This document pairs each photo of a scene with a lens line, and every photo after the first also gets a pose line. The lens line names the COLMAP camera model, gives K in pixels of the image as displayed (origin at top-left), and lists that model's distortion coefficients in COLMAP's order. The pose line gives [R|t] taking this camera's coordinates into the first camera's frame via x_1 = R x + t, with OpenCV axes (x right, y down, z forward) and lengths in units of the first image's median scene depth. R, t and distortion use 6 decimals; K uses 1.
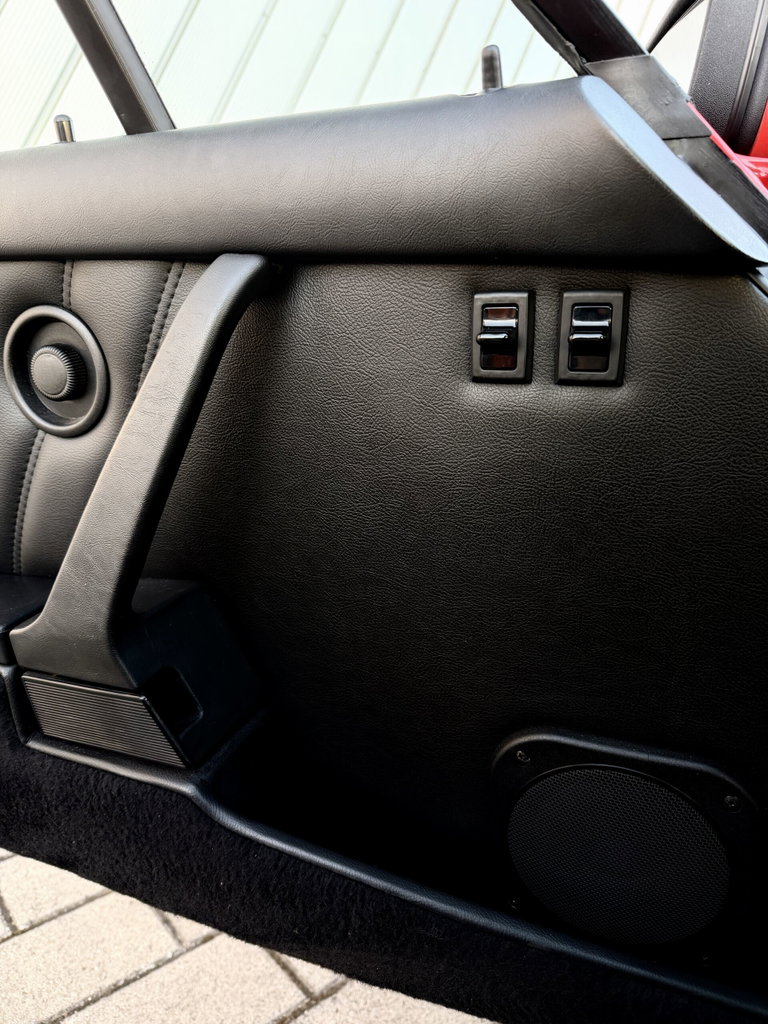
lens RADIAL K [[739.0, 0, 384.0], [0, 739.0, 512.0], [0, 0, 1]] dist [0.004292, -0.058598]
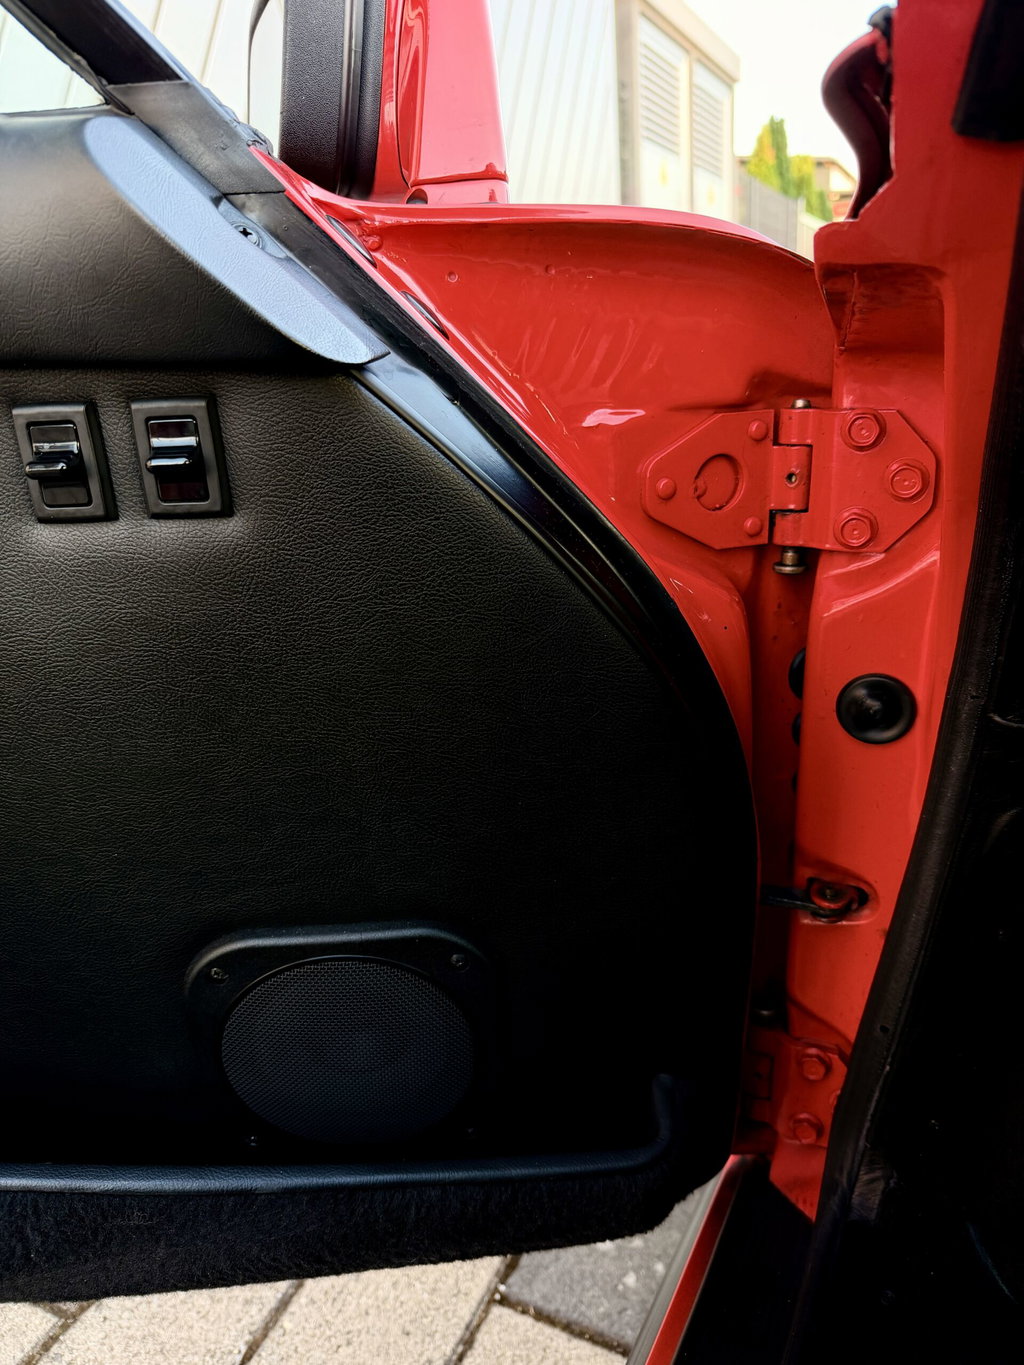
lens RADIAL K [[970.4, 0, 511.7], [0, 970.4, 707.3], [0, 0, 1]] dist [0.001087, -0.042231]
pose [[0.900998, -0.181380, 0.394085, 0.138075], [0.135346, 0.980587, 0.141881, -0.073725], [-0.412170, -0.074497, 0.908056, -0.083778]]
